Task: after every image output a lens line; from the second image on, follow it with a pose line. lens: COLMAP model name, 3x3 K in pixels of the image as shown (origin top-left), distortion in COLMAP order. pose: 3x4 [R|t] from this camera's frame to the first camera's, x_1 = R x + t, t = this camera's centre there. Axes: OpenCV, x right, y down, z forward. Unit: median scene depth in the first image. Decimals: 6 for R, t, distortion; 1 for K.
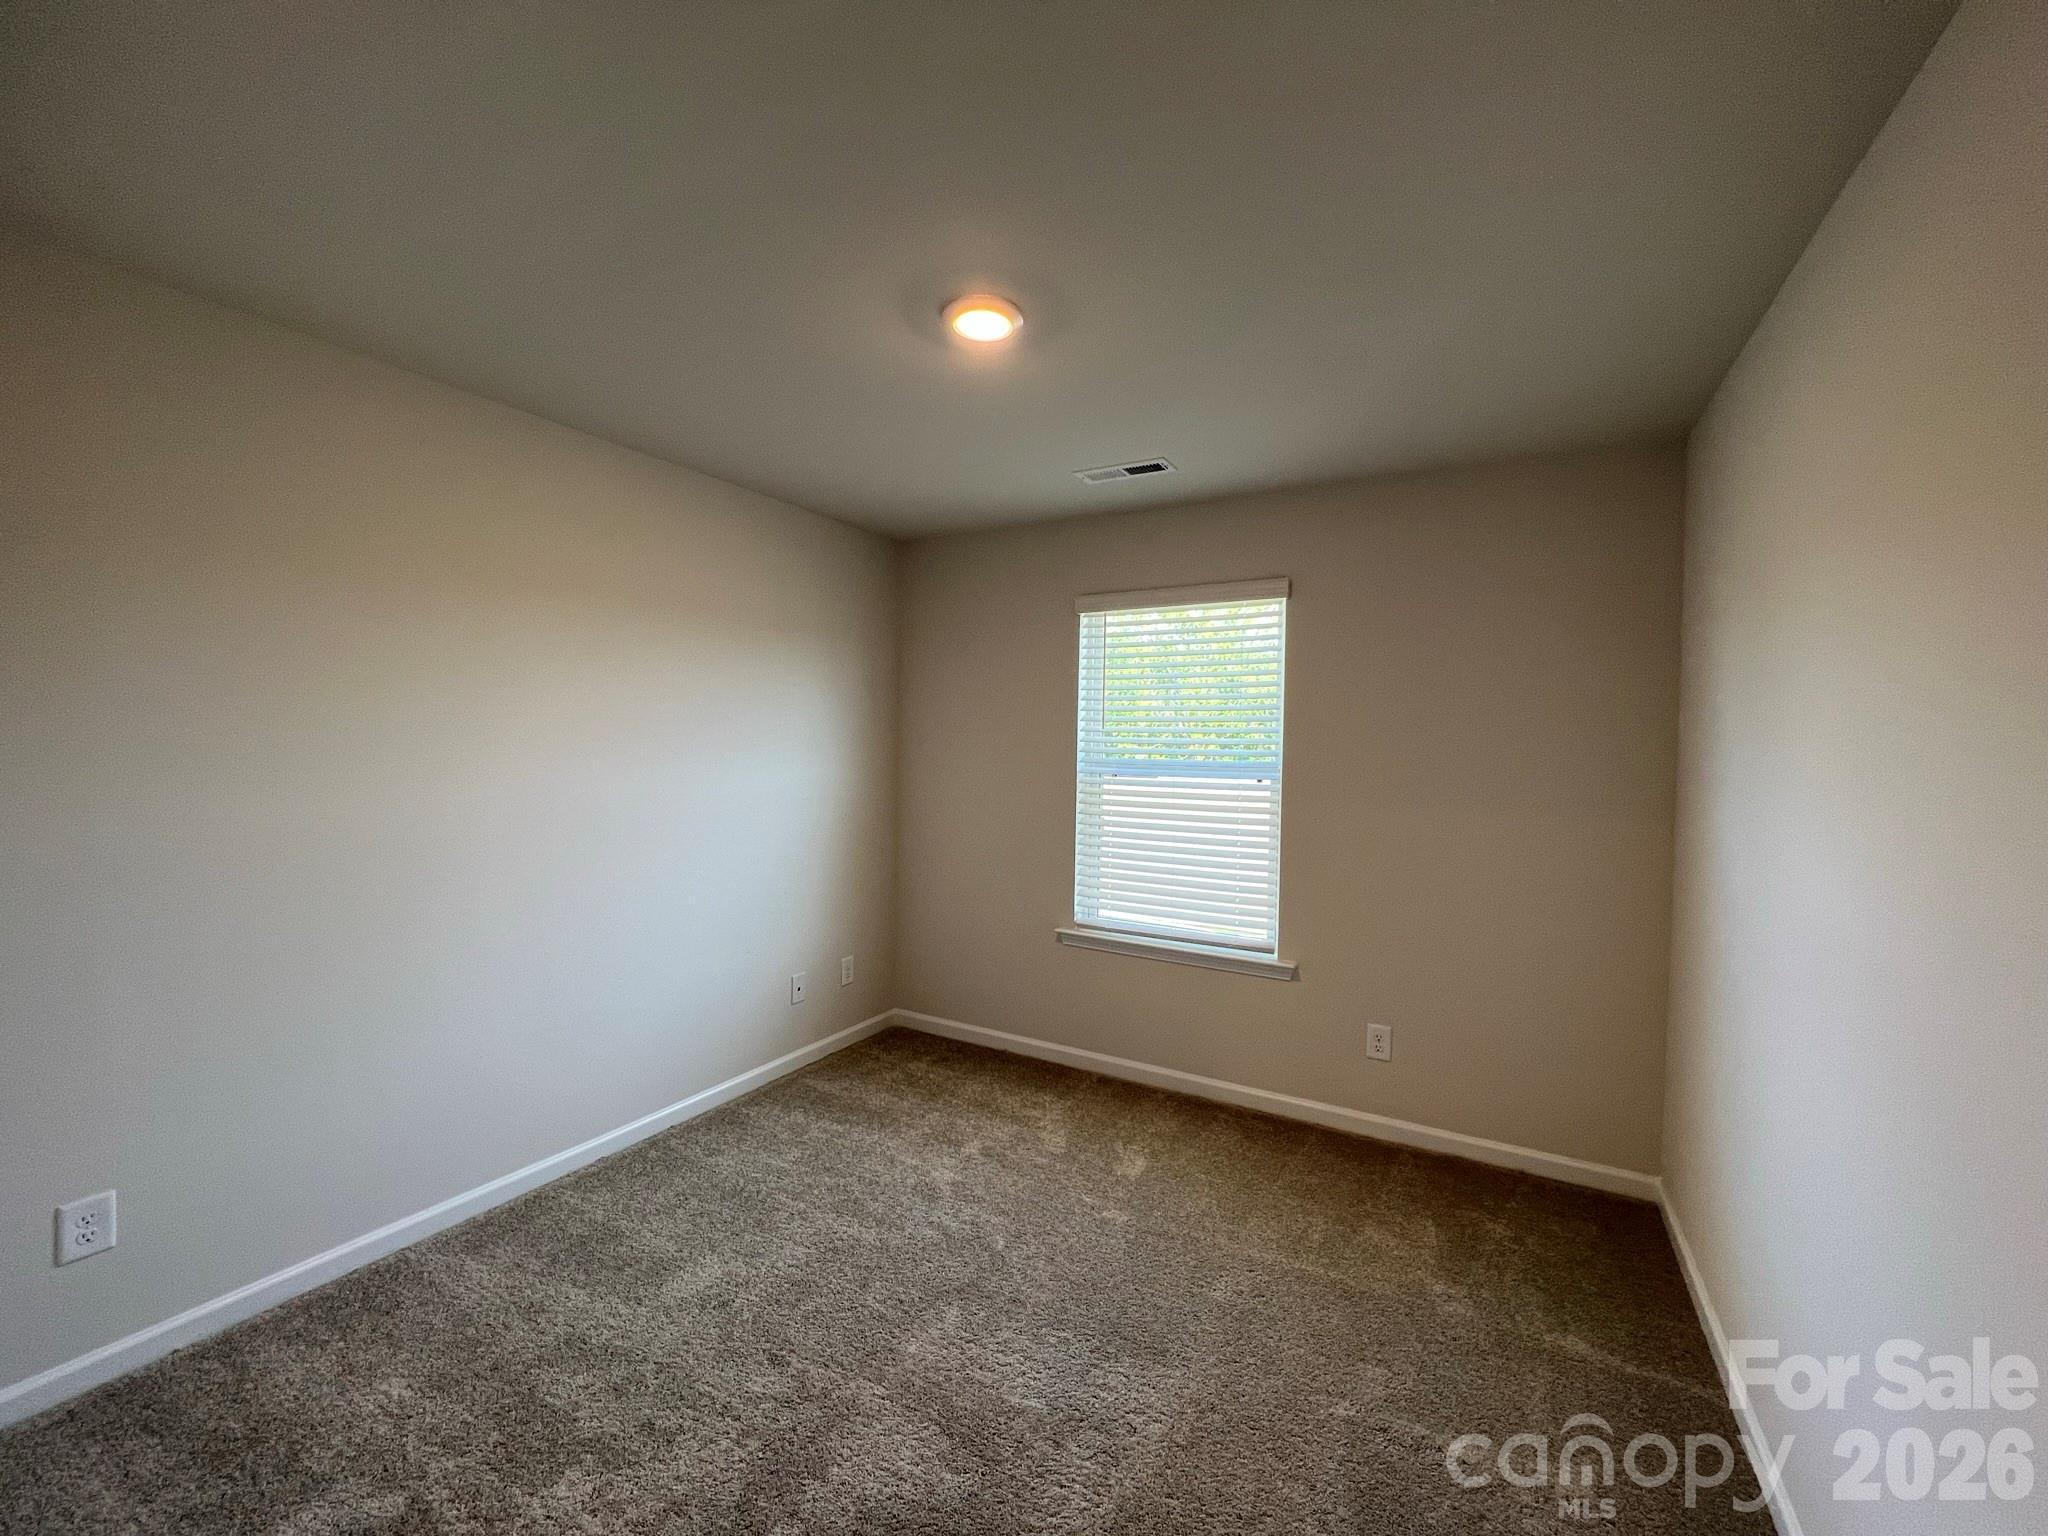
lens RADIAL K [[842.5, 0, 1019.1], [0, 842.5, 775.6], [0, 0, 1]] dist [0.000431, 0.000123]
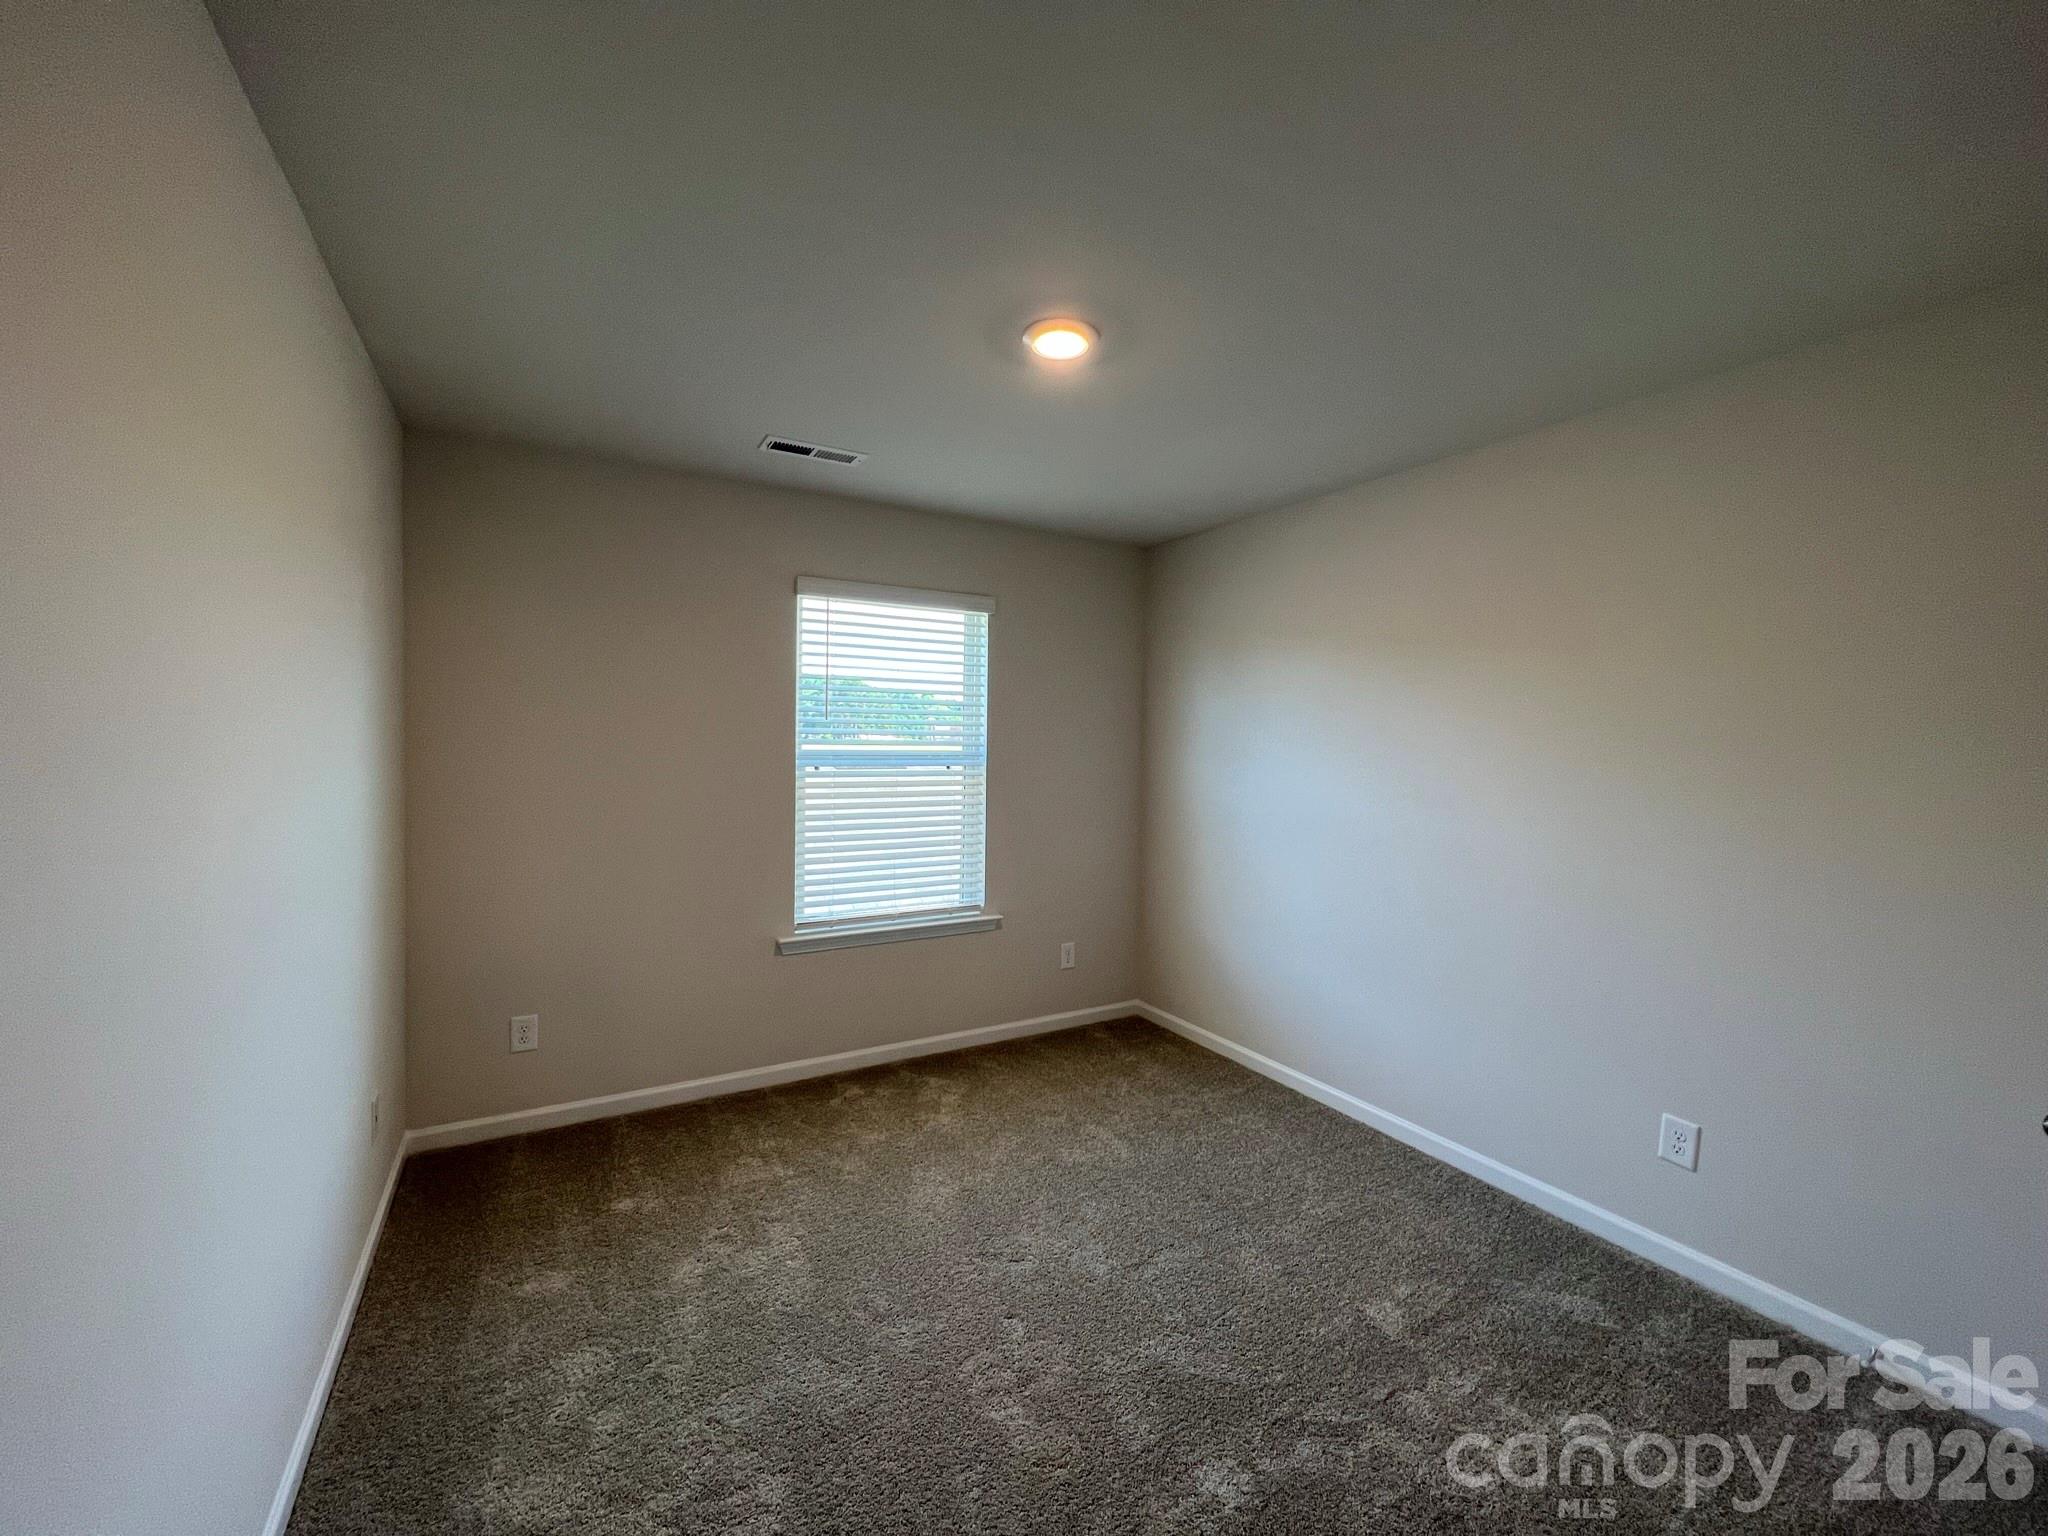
lens RADIAL K [[819.4, 0, 1020.4], [0, 819.4, 763.1], [0, 0, 1]] dist [-0.002248, 0.000290]
pose [[0.492257, -0.035031, 0.869745, -0.606365], [0.021600, 0.999374, 0.028027, -0.027255], [-0.870182, 0.004990, 0.492706, 0.343995]]
